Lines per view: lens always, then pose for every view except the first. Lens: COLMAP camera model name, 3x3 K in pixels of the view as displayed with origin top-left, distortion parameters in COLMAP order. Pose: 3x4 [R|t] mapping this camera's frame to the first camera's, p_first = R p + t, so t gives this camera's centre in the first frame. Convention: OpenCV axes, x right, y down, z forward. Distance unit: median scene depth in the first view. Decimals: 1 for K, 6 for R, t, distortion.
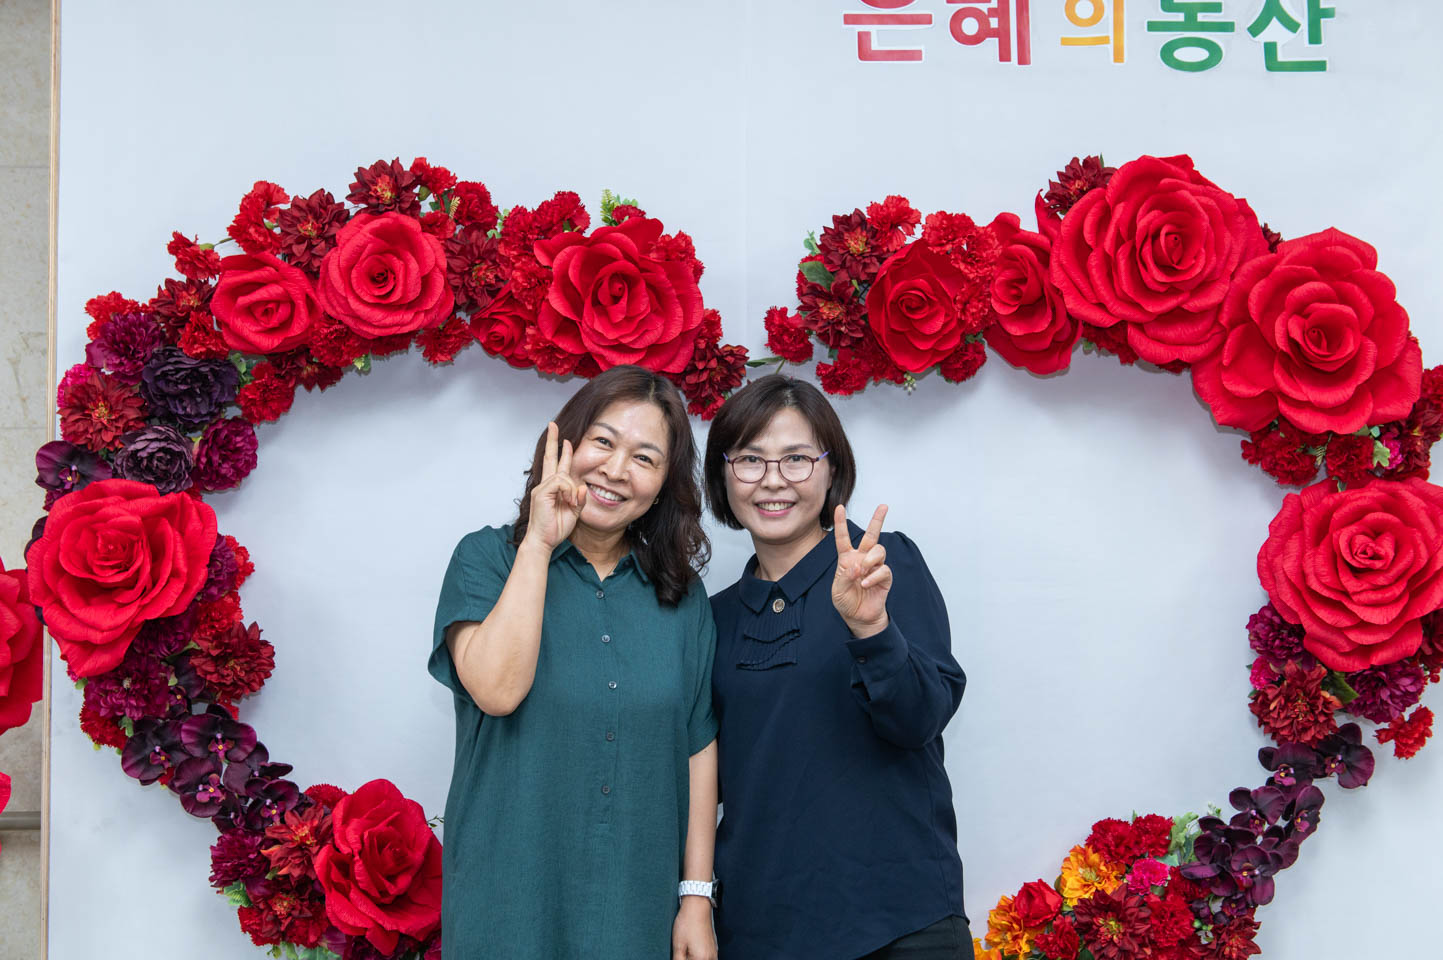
lens RADIAL K [[1766.5, 0, 778.2], [0, 1766.5, 483.0], [0, 0, 1]] dist [-0.002035, 0.023582]
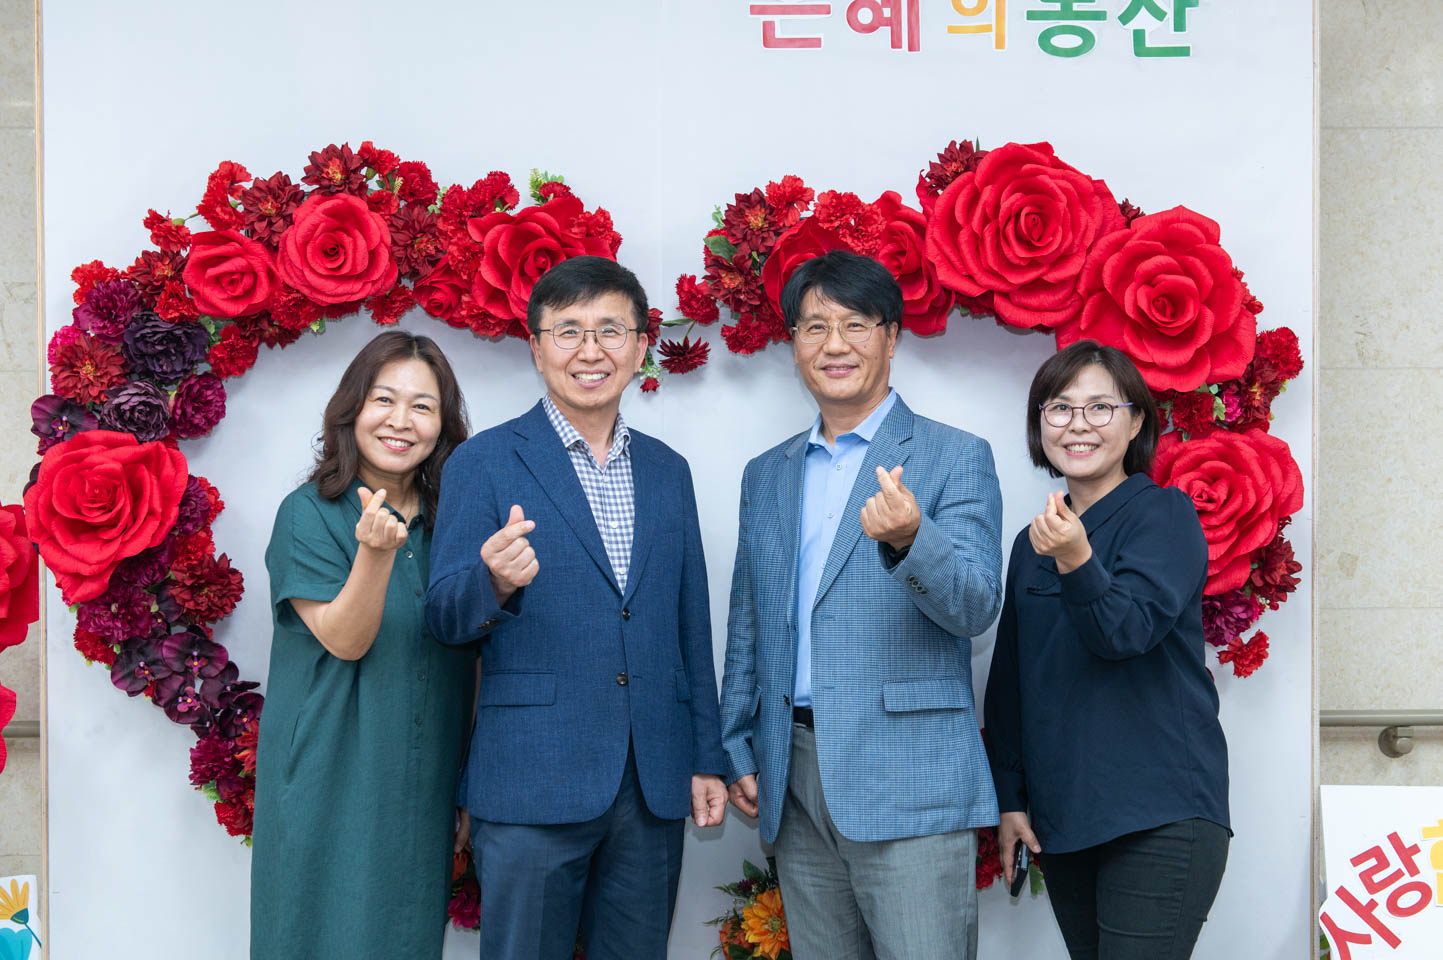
lens RADIAL K [[1994.7, 0, 779.4], [0, 1994.7, 481.8], [0, 0, 1]] dist [0.007063, 0.042415]
pose [[0.999917, 0.002388, -0.012638, 0.075944], [-0.001671, 0.998403, 0.056467, -0.040898], [0.012753, -0.056441, 0.998325, -0.274737]]
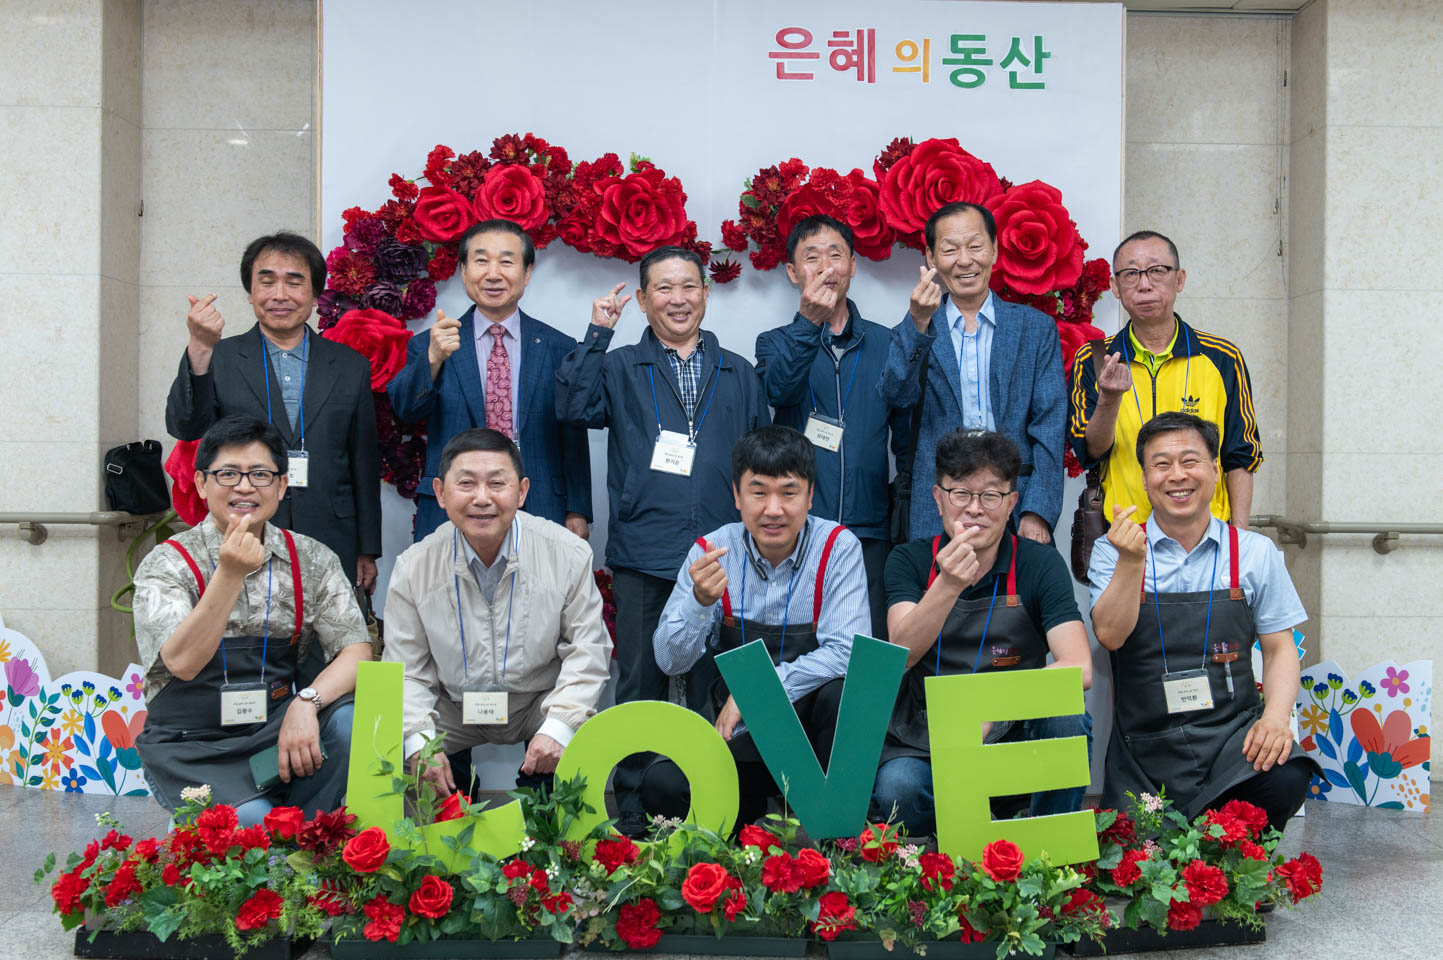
lens RADIAL K [[1534.4, 0, 755.9], [0, 1534.4, 473.2], [0, 0, 1]] dist [-0.007386, -0.008659]
pose [[0.999905, 0.013781, 0.000629, 0.030576], [-0.013794, 0.998113, 0.059829, 0.063796], [0.000196, -0.059832, 0.998208, -0.572622]]
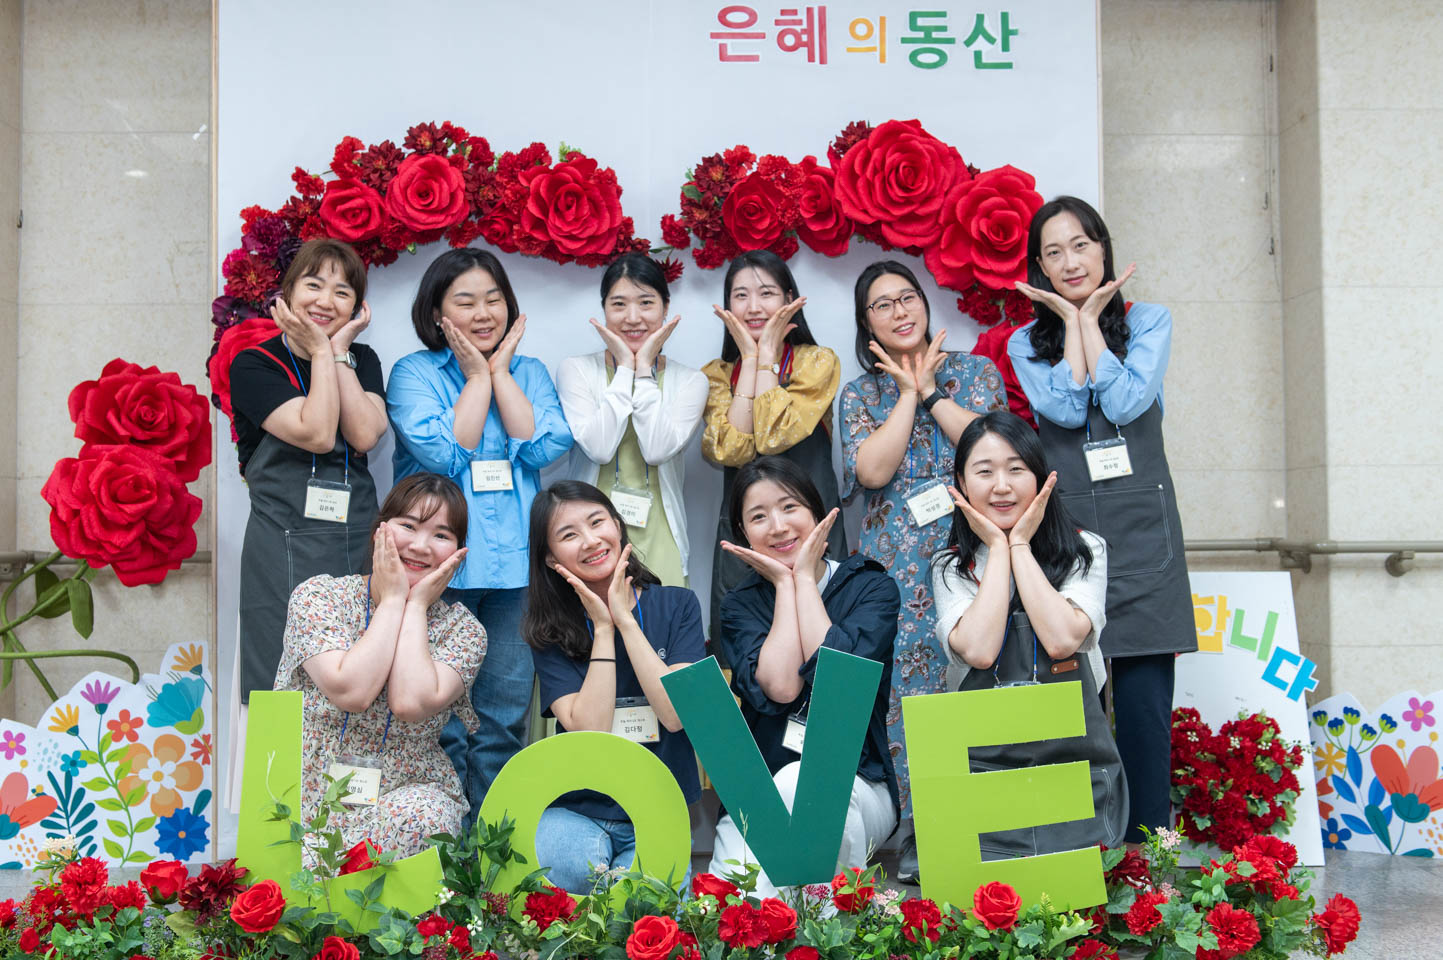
lens RADIAL K [[1610.4, 0, 721.5], [0, 1610.4, 480.0], [0, 0, 1]] dist [-0.004684, -0.010302]
pose [[0.999908, -0.002029, 0.013408, 0.028460], [0.001834, 0.999893, 0.014527, 0.124390], [-0.013436, -0.014501, 0.999805, -0.485452]]
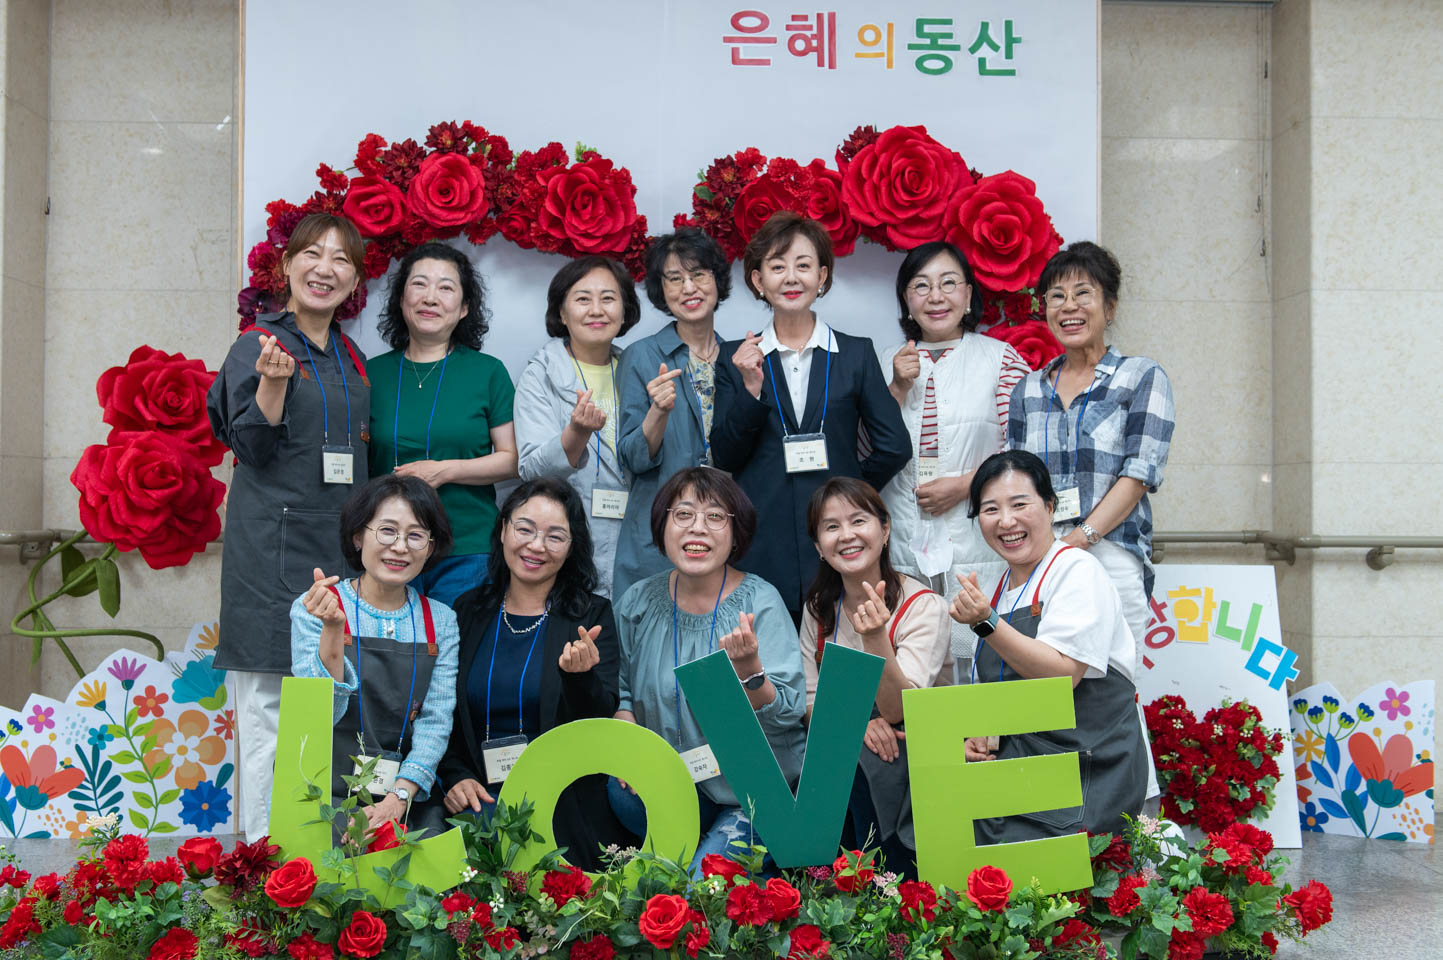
lens RADIAL K [[1599.7, 0, 731.6], [0, 1599.7, 475.2], [0, 0, 1]] dist [-0.001228, -0.008014]
pose [[0.999712, 0.009887, 0.021863, 0.017285], [-0.010591, 0.999422, 0.032307, 0.100173], [-0.021531, -0.032529, 0.999239, -0.530309]]
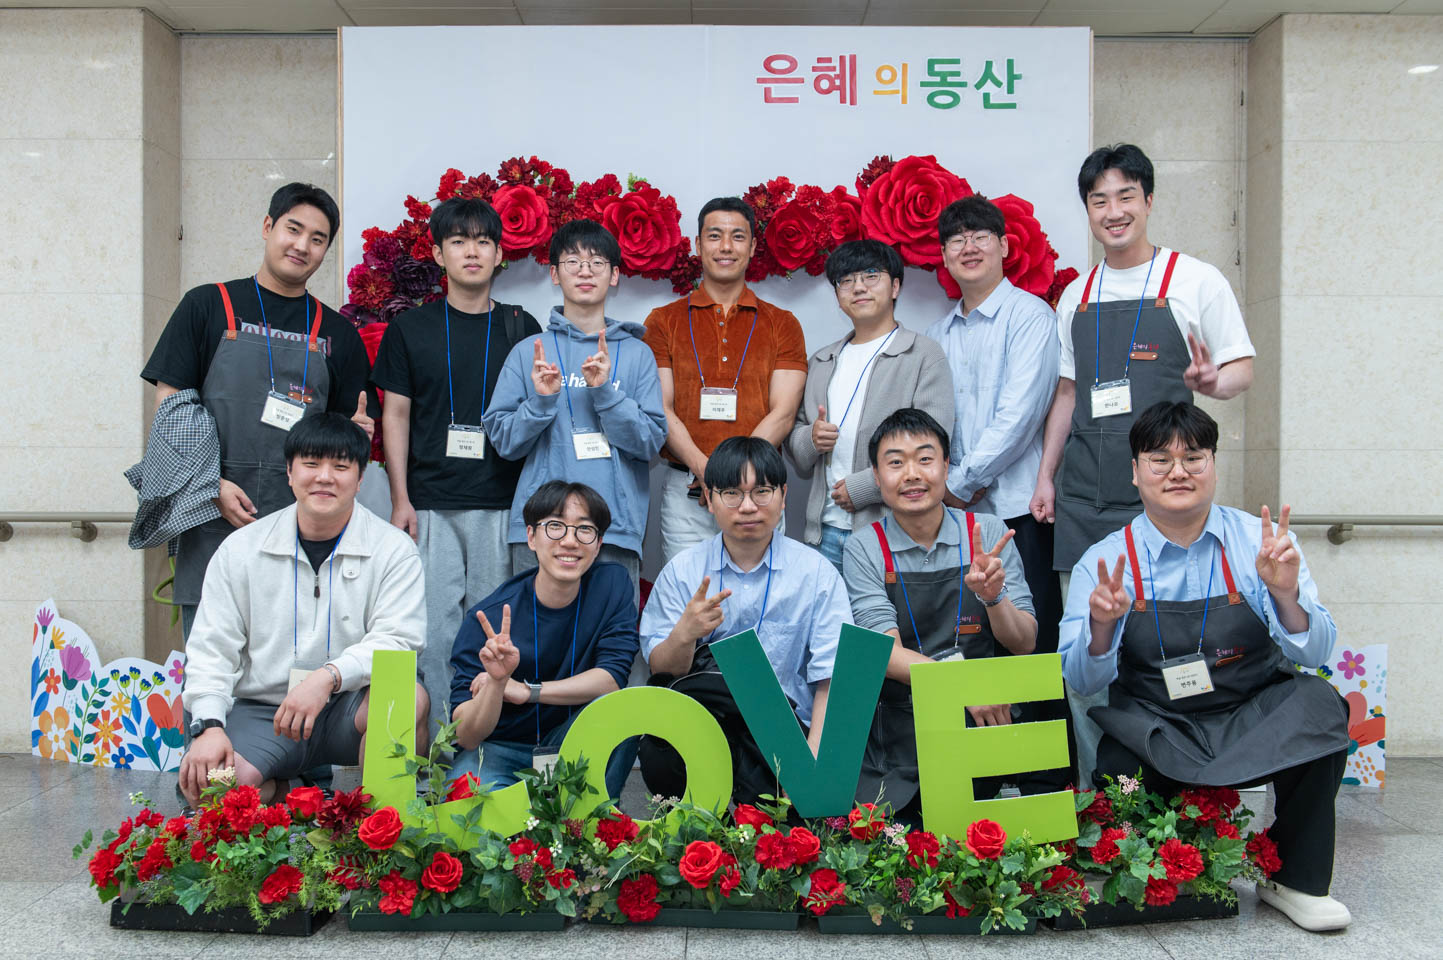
lens RADIAL K [[1363.5, 0, 704.9], [0, 1363.5, 490.2], [0, 0, 1]] dist [-0.009572, -0.012402]
pose [[0.999528, 0.007880, -0.029705, 0.029955], [-0.005769, 0.997496, 0.070482, 0.072909], [0.030186, -0.070278, 0.997071, -0.497861]]
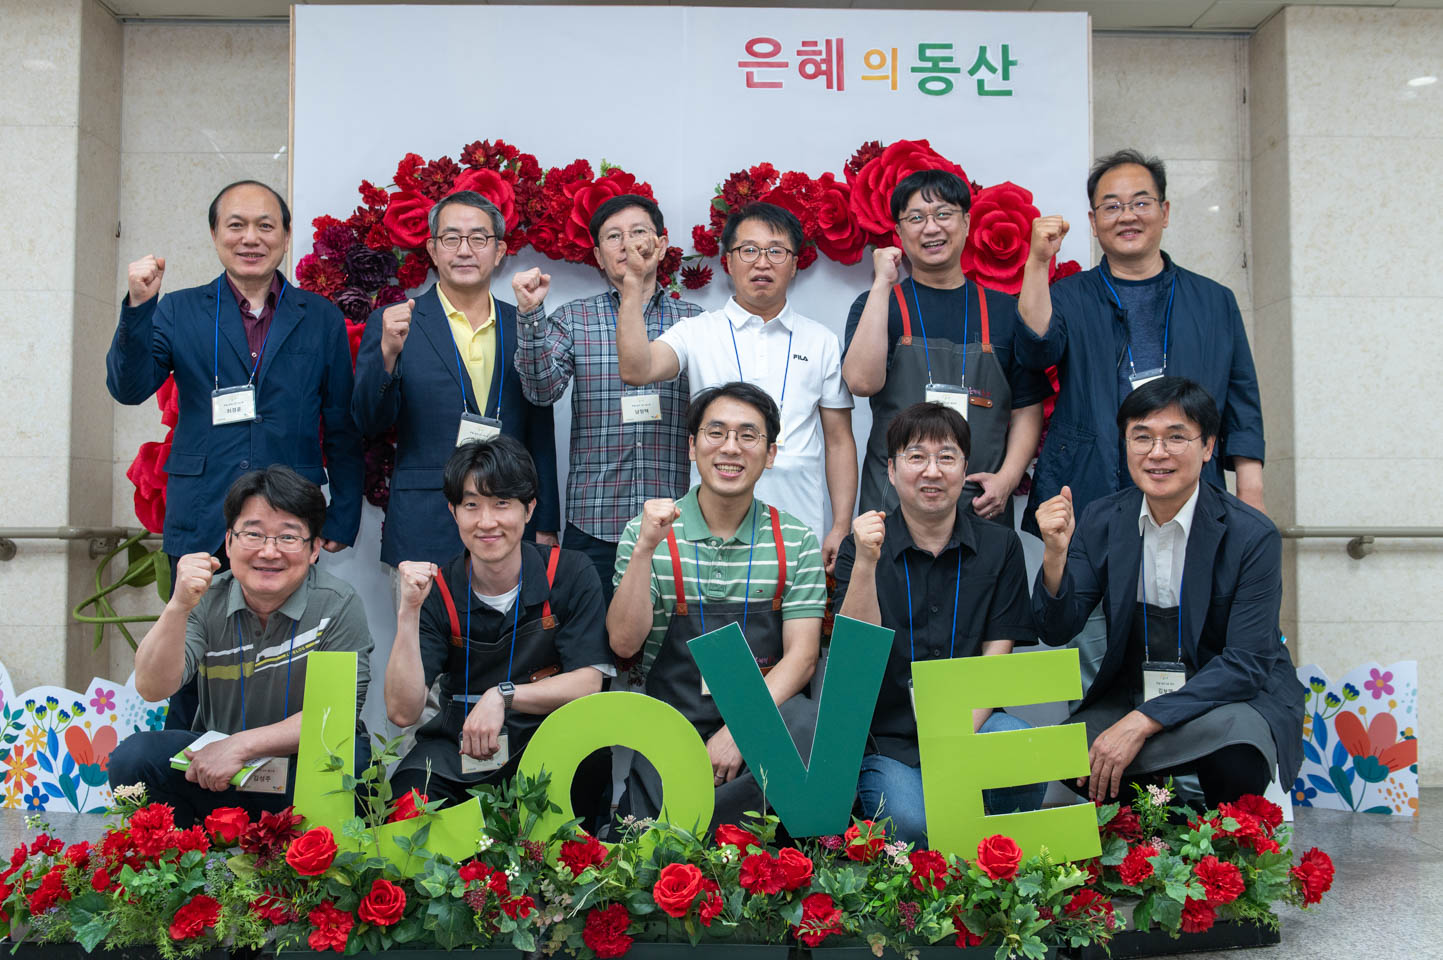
lens RADIAL K [[1399.8, 0, 734.0], [0, 1399.8, 471.5], [0, 0, 1]] dist [-0.013670, -0.018931]
pose [[0.999978, 0.004945, 0.004331, 0.030414], [-0.004982, 0.999952, 0.008429, 0.139544], [-0.004289, -0.008451, 0.999955, -0.421080]]
